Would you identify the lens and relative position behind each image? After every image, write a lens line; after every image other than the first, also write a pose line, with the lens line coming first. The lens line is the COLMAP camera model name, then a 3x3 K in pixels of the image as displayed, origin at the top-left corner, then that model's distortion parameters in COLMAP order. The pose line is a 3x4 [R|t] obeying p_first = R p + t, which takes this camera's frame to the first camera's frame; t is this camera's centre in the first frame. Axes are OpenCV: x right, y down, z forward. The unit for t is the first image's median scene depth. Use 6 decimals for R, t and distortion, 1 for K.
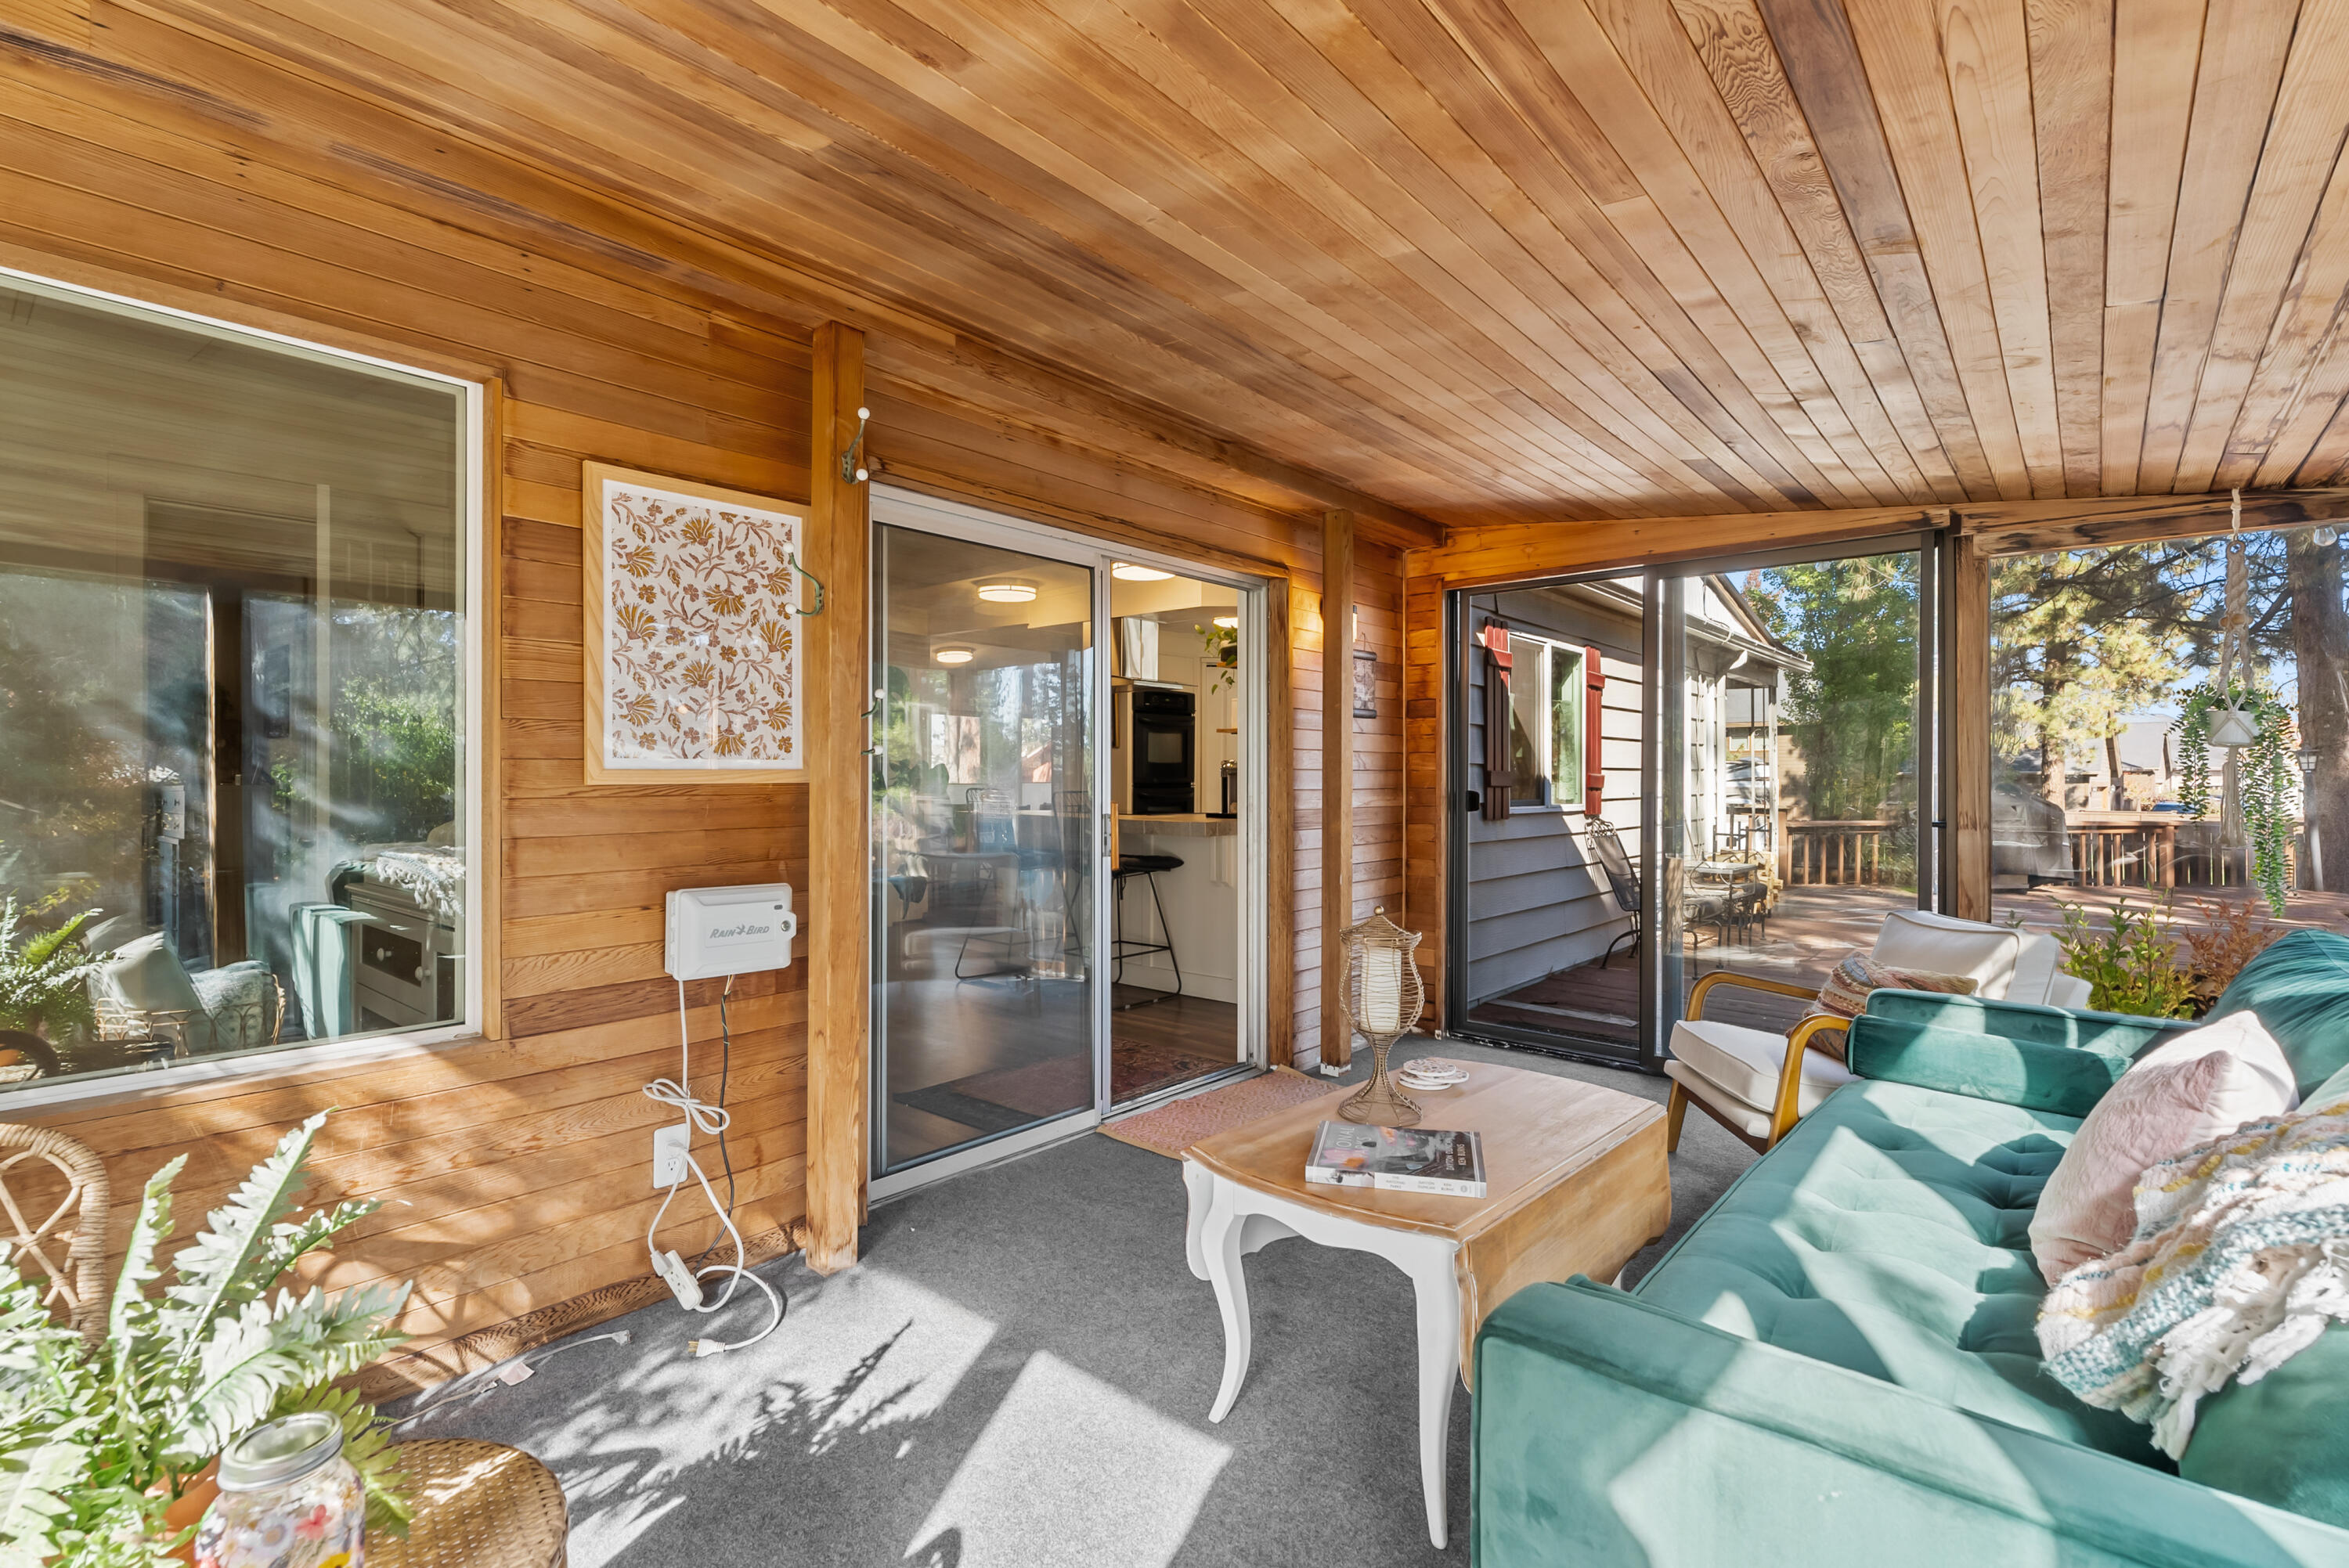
lens RADIAL K [[1054.8, 0, 1171.0], [0, 1054.8, 780.2], [0, 0, 1]] dist [0.002587, 0.000124]
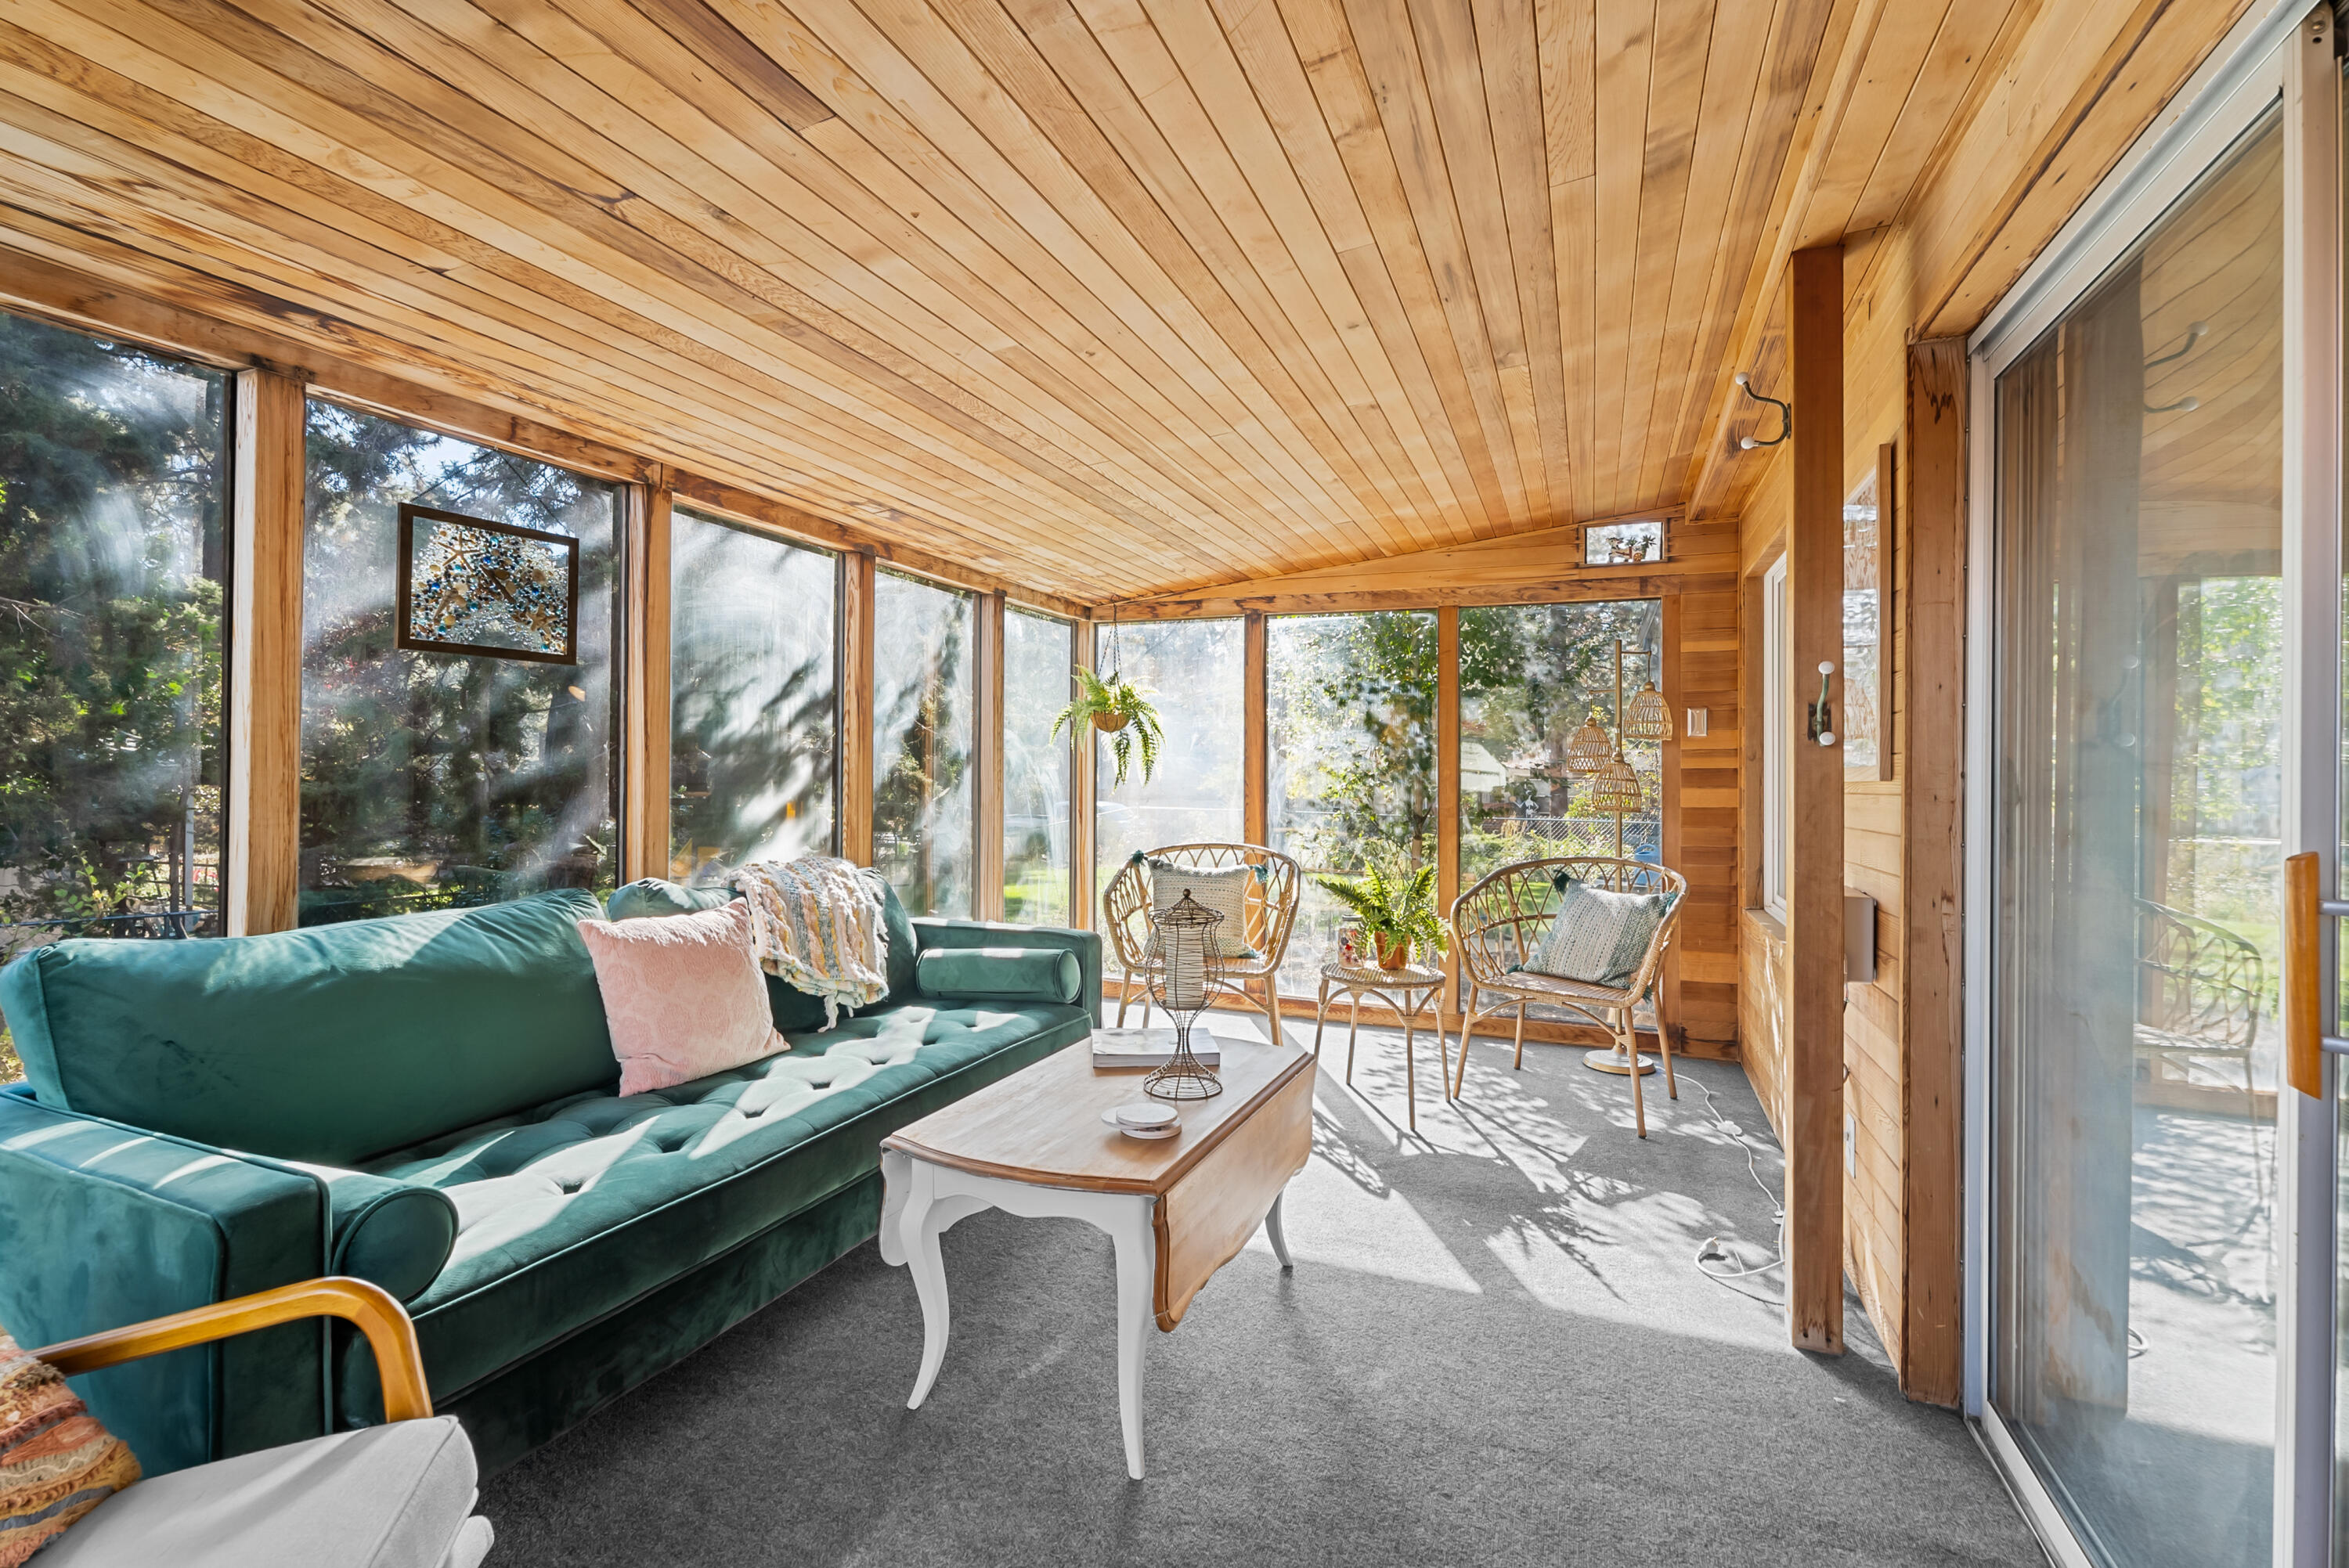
lens RADIAL K [[1054.8, 0, 1171.0], [0, 1054.8, 780.2], [0, 0, 1]] dist [0.002587, 0.000124]
pose [[-0.945159, -0.014241, -0.326300, 0.612795], [-0.017377, 0.999827, 0.006699, 0.004360], [0.326148, 0.012001, -0.945243, 2.168785]]
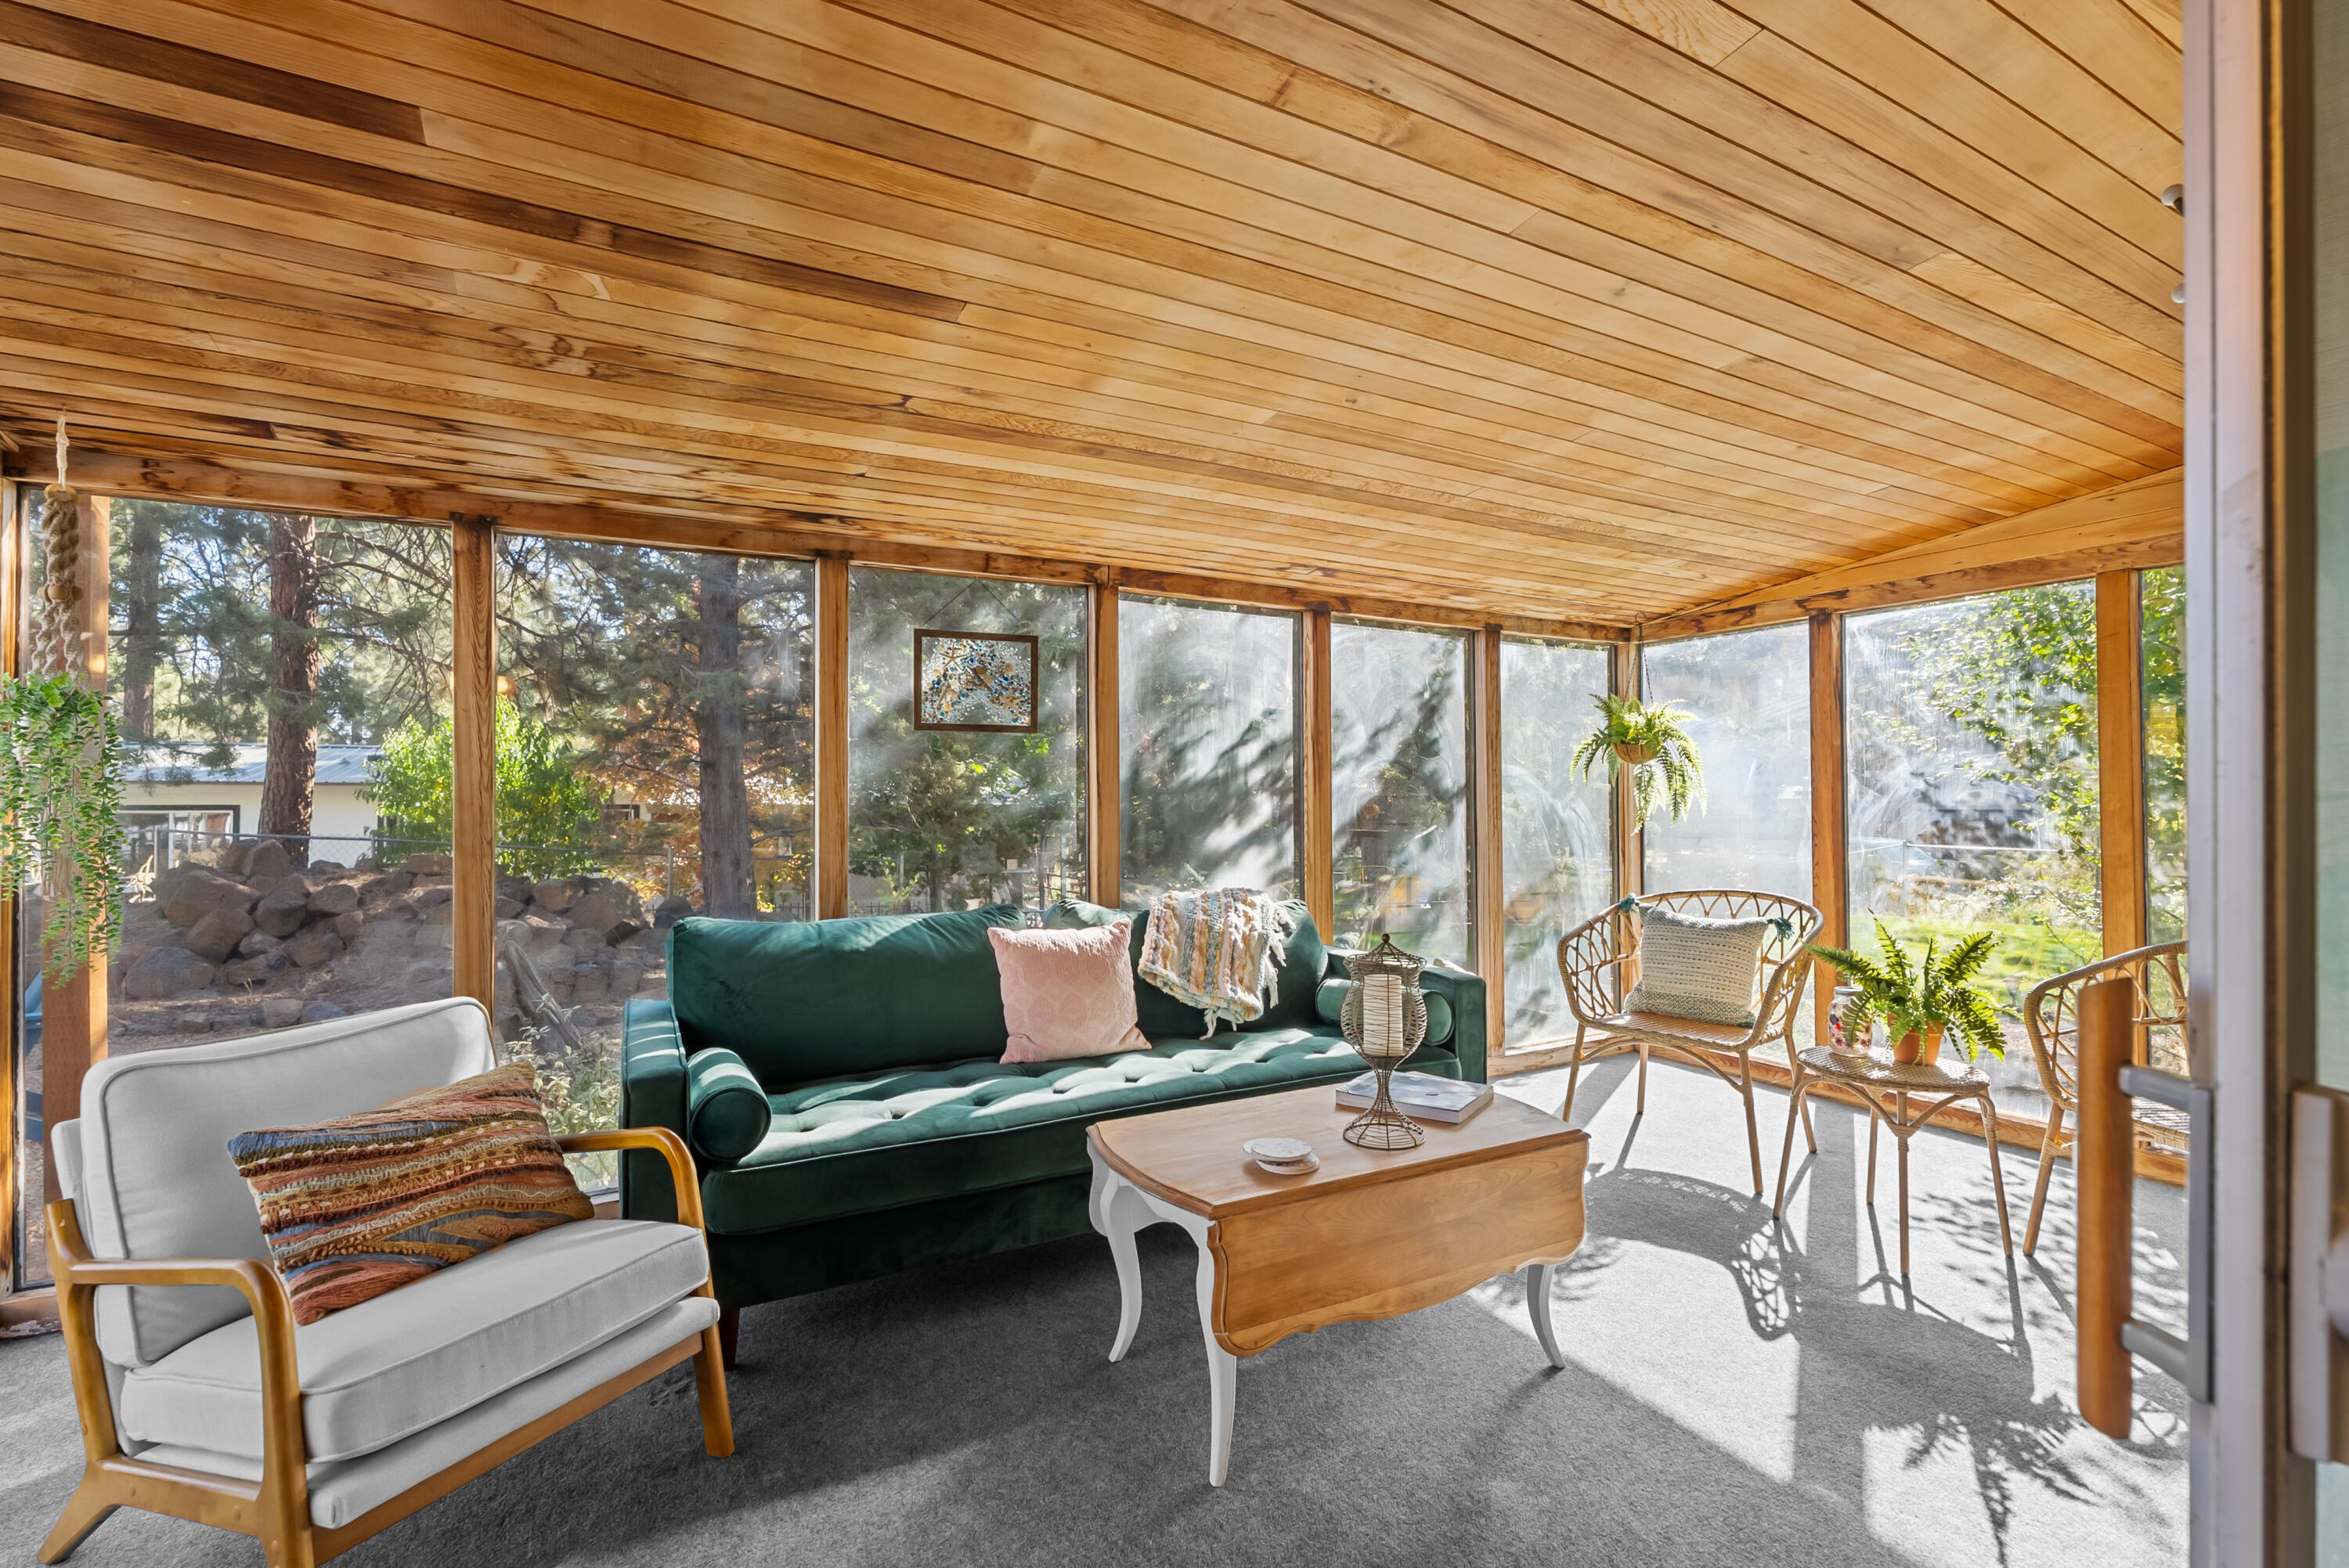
lens RADIAL K [[1045.2, 0, 1187.9], [0, 1045.2, 811.6], [0, 0, 1]] dist [-0.000413, 0.005831]
pose [[-0.941572, -0.008568, 0.336703, 0.050187], [-0.004625, 0.999911, 0.012511, -0.012684], [-0.336780, 0.010223, -0.941528, 2.204569]]
